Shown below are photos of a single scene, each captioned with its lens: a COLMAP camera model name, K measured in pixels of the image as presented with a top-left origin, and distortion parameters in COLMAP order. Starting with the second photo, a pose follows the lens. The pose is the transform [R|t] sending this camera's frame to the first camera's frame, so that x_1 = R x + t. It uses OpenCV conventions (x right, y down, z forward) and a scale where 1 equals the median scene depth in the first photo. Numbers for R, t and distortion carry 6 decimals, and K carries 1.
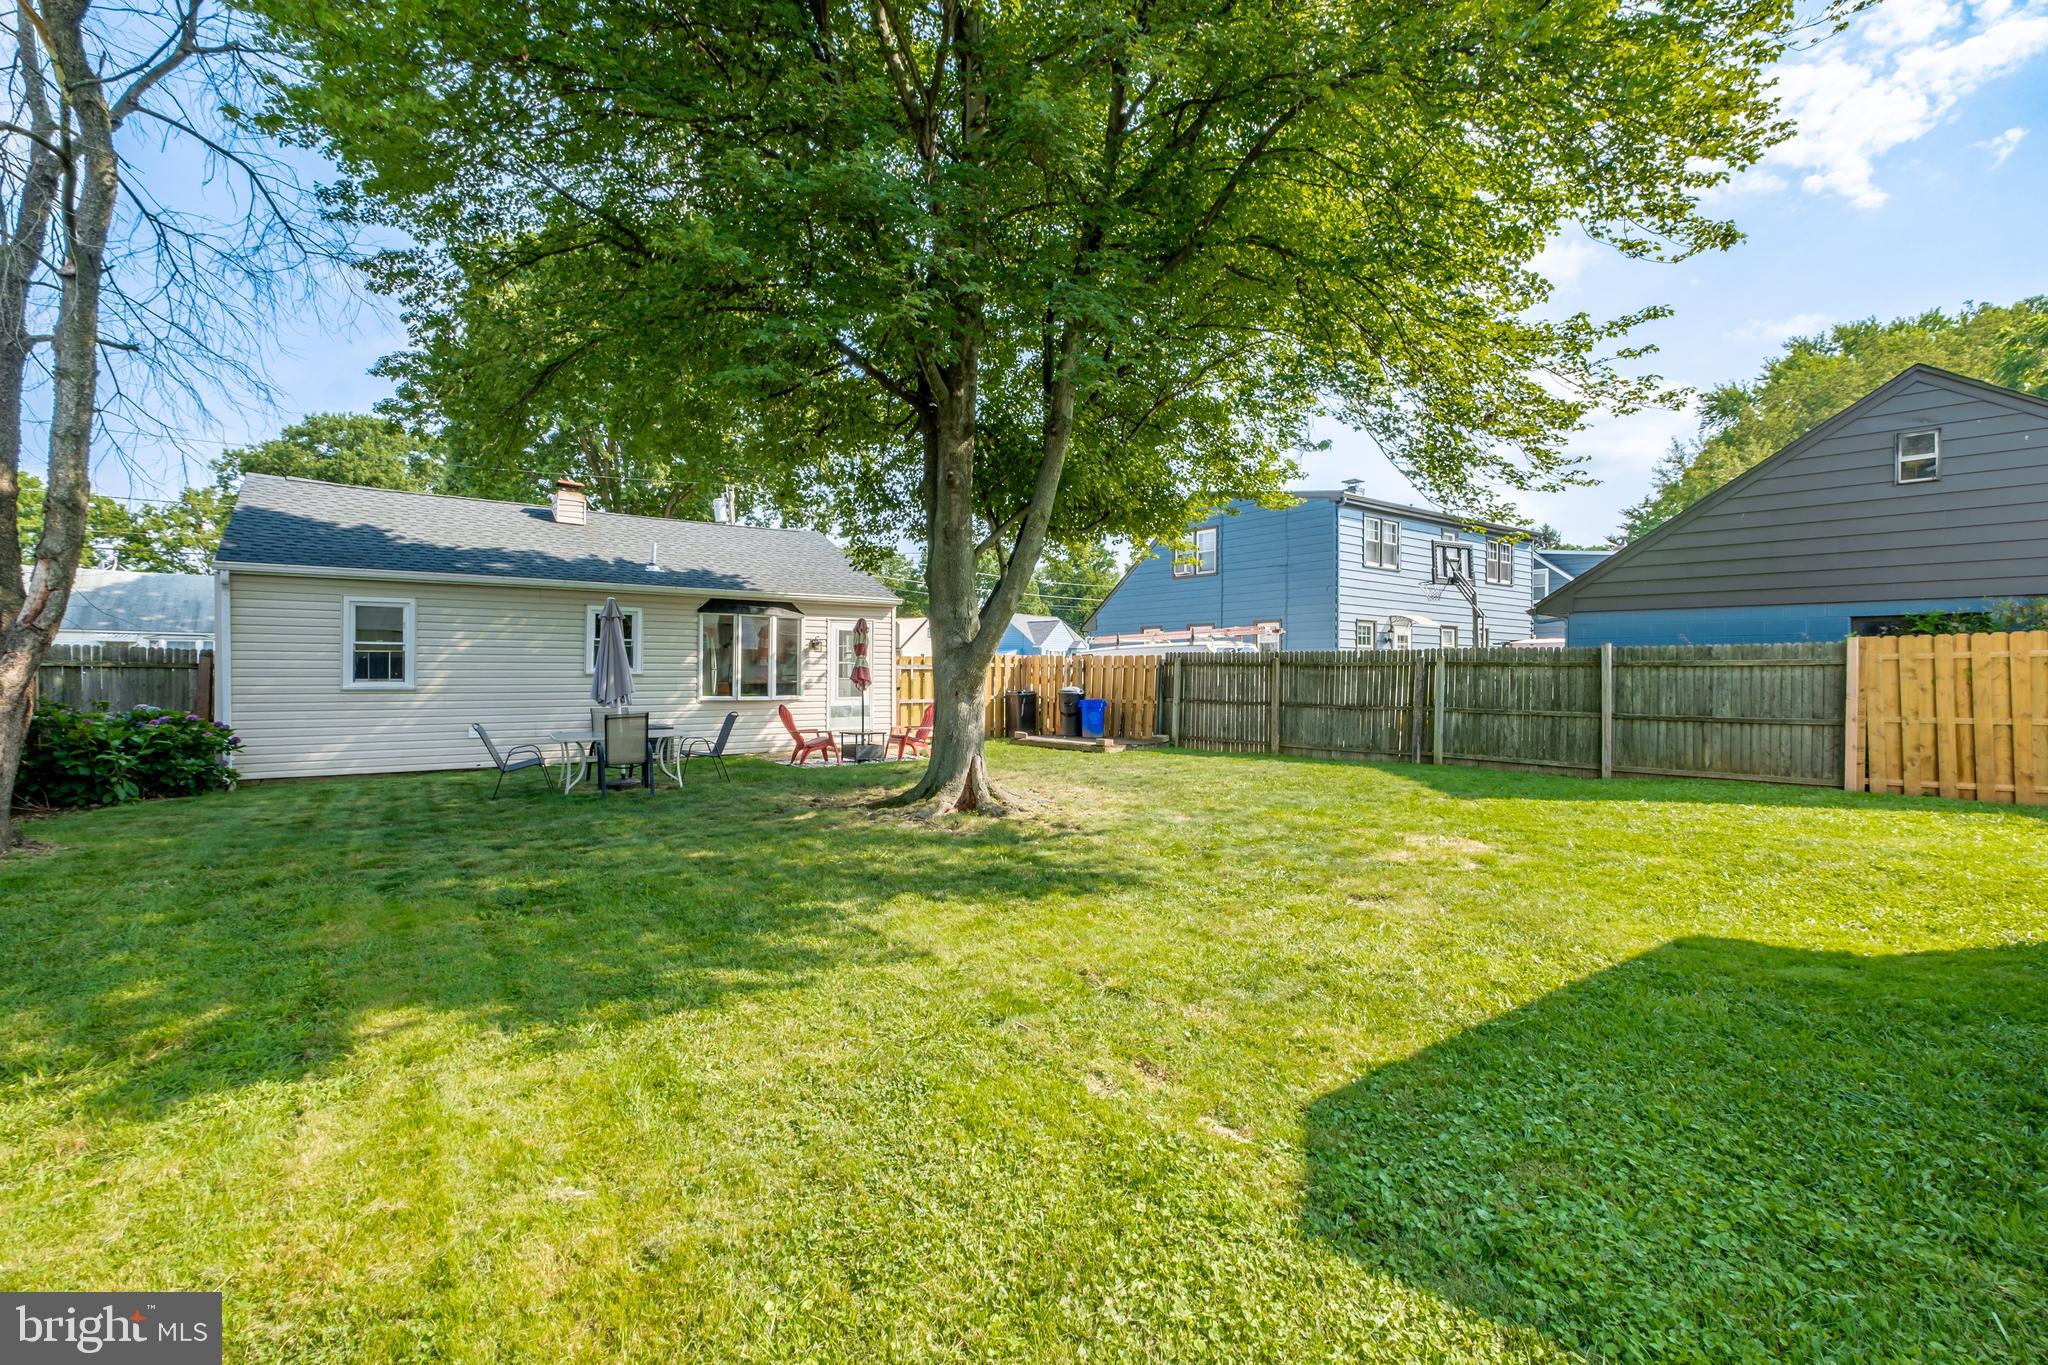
lens RADIAL K [[891.3, 0, 1028.5], [0, 891.3, 671.2], [0, 0, 1]] dist [-0.000846, -0.000431]
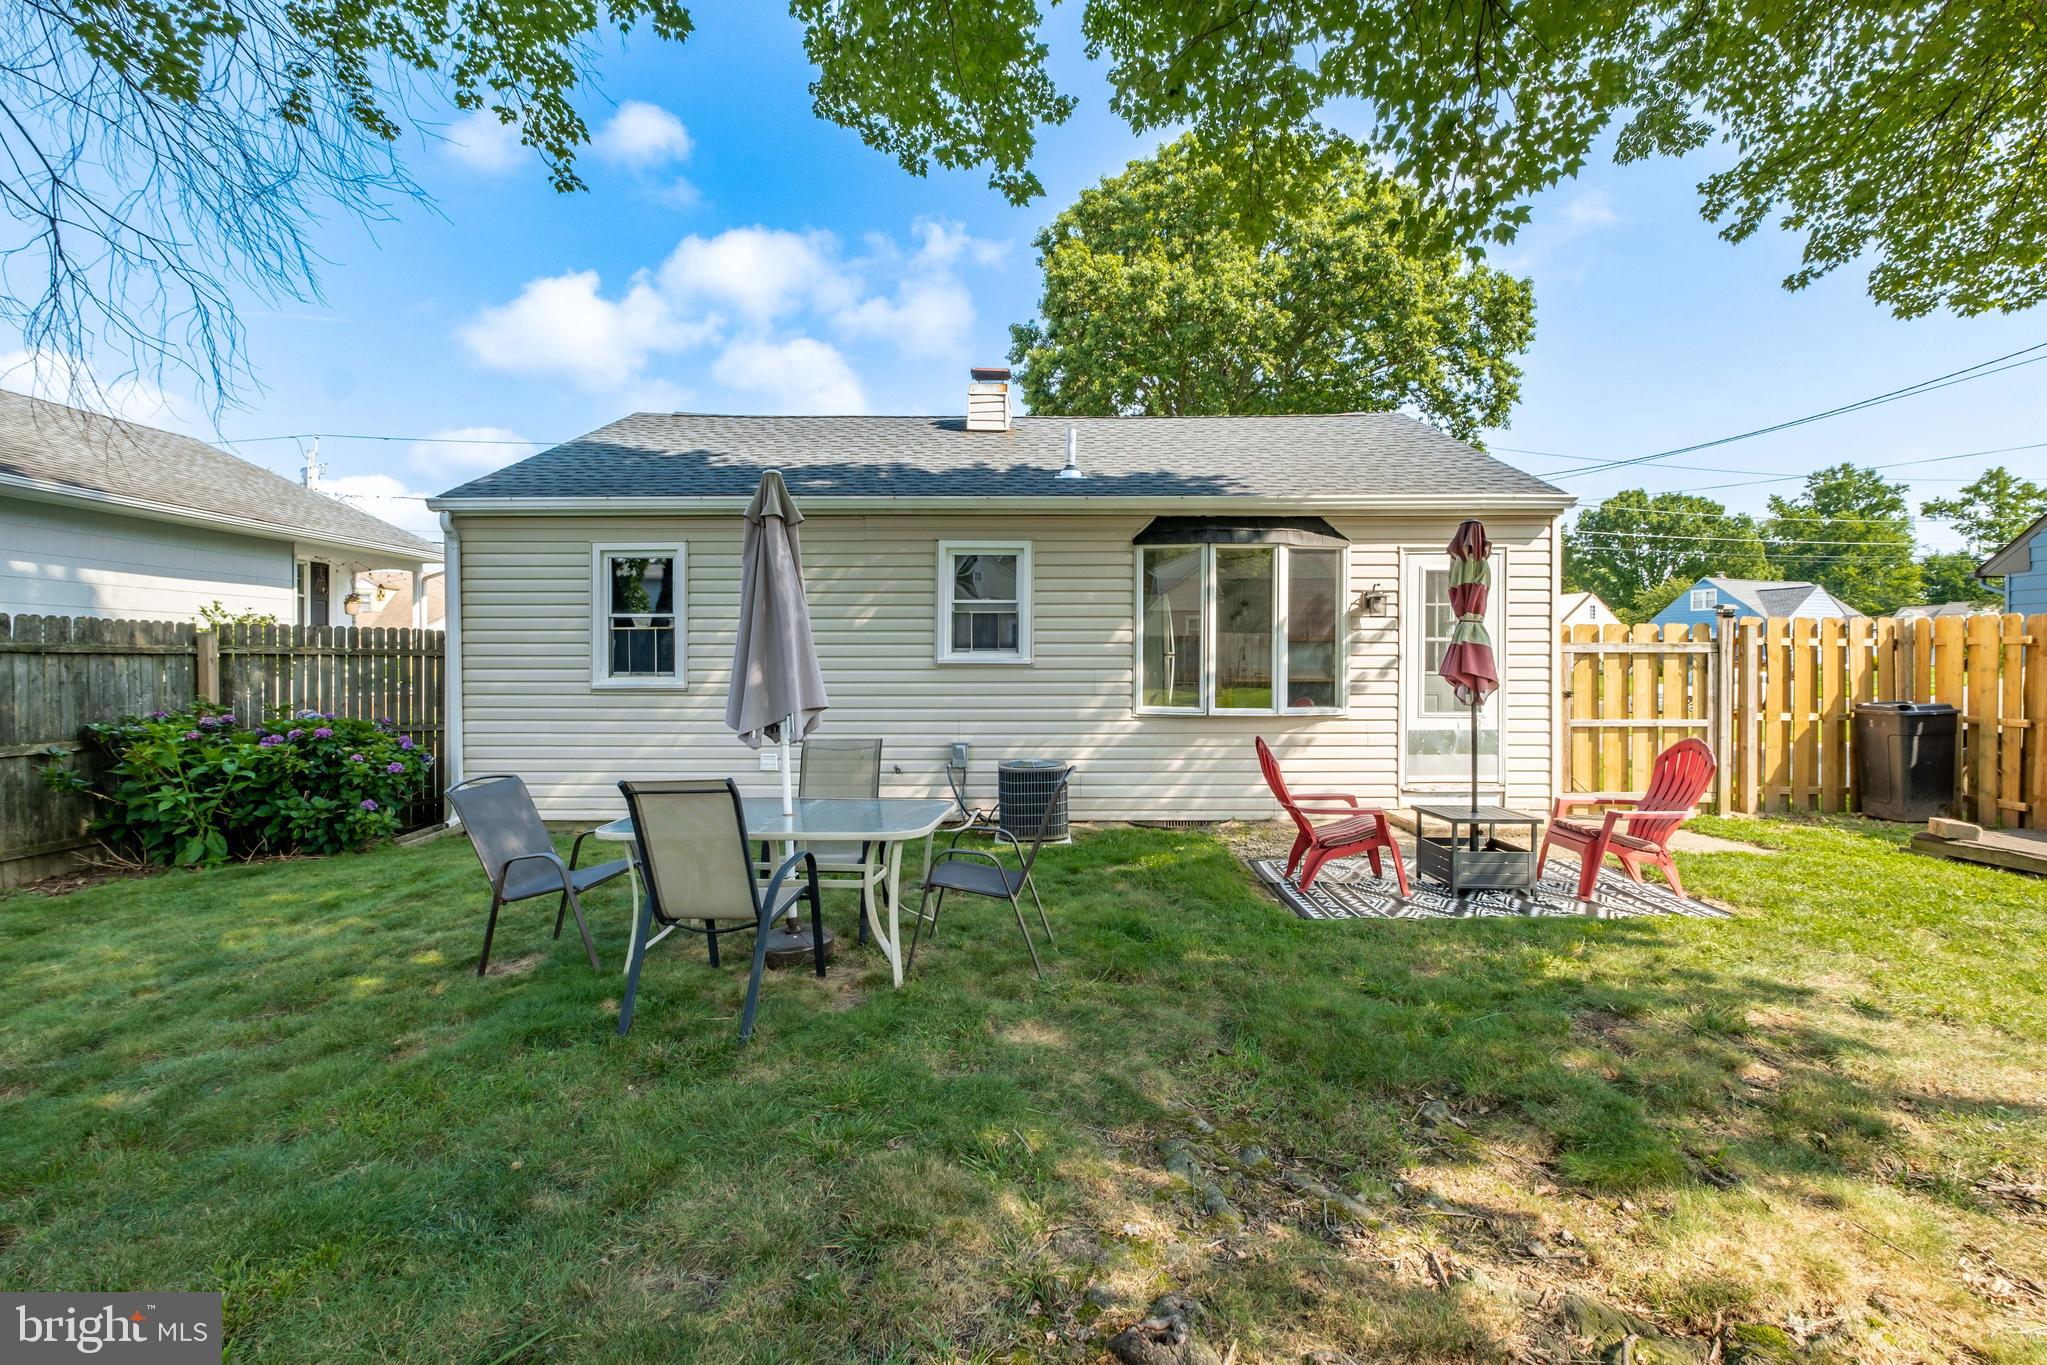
lens RADIAL K [[945.1, 0, 1023.5], [0, 945.1, 682.5], [0, 0, 1]] dist [-0.001387, -0.000433]
pose [[0.796074, 0.009409, -0.605126, -0.085844], [0.003434, 0.999793, 0.020063, 0.002799], [0.605189, -0.018049, 0.795877, 0.508605]]
